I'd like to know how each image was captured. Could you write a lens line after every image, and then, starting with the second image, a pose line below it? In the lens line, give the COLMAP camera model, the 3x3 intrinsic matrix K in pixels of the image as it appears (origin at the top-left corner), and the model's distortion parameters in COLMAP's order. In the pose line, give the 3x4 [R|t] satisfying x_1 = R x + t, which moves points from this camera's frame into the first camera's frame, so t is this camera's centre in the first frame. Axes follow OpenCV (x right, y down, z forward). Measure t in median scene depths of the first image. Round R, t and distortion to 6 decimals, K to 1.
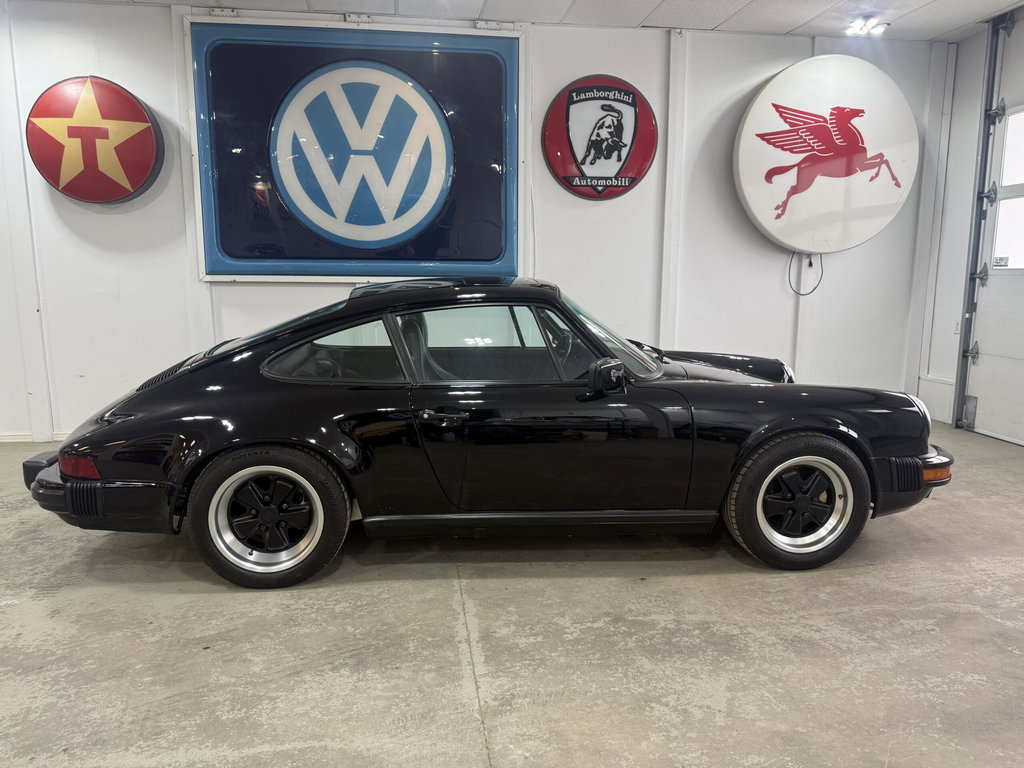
lens RADIAL K [[725.1, 0, 512.0], [0, 725.1, 384.0], [0, 0, 1]] dist [0.055651, -0.072231]
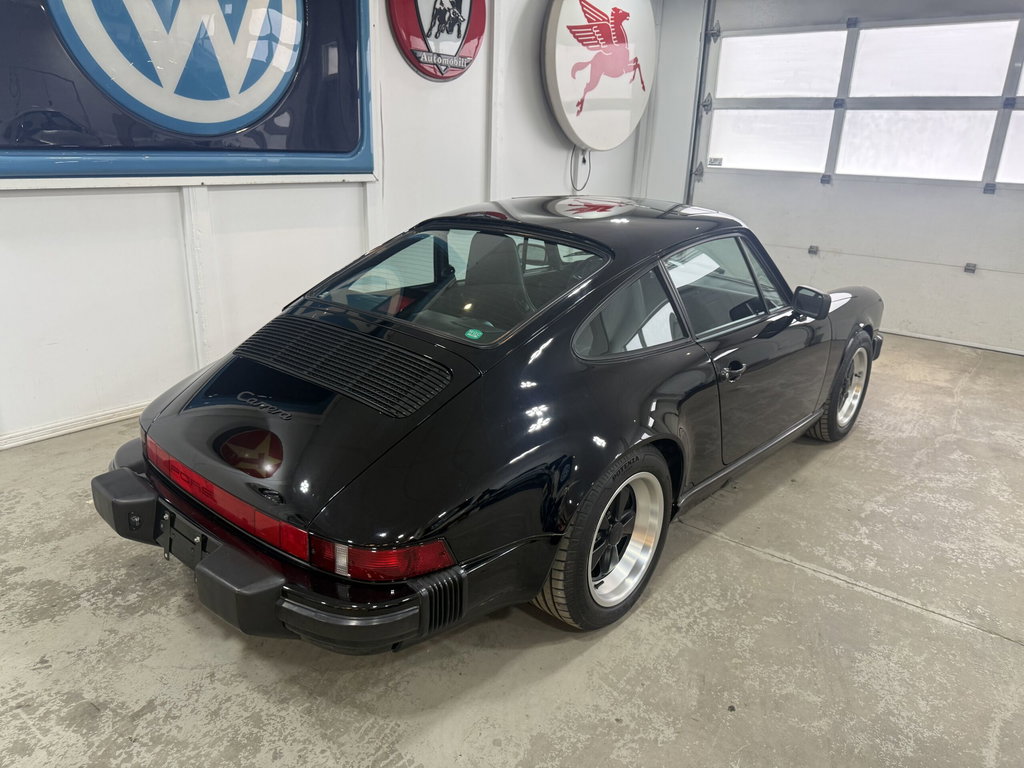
lens RADIAL K [[742.2, 0, 512.0], [0, 742.2, 384.0], [0, 0, 1]] dist [-0.001821, -0.002036]
pose [[0.735344, -0.188477, 0.650958, -0.473974], [0.073787, 0.977104, 0.199557, -0.074391], [-0.673665, -0.098711, 0.732415, 0.271067]]
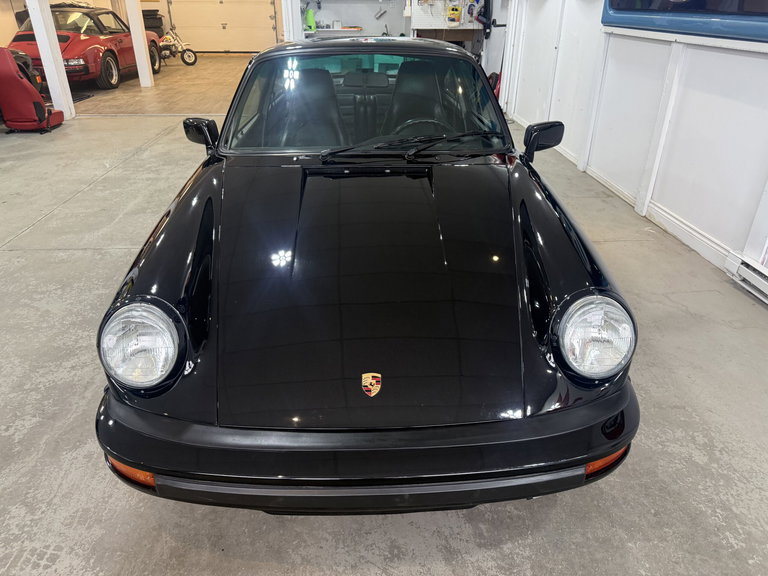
lens RADIAL K [[543.8, 0, 384.0], [0, 543.8, 288.0], [0, 0, 1]] dist [0.055651, -0.072231]
pose [[-0.078351, 0.457900, -0.885544, 0.540939], [-0.157272, 0.871475, 0.464540, -0.133985], [0.984442, 0.175668, 0.003734, 0.714757]]
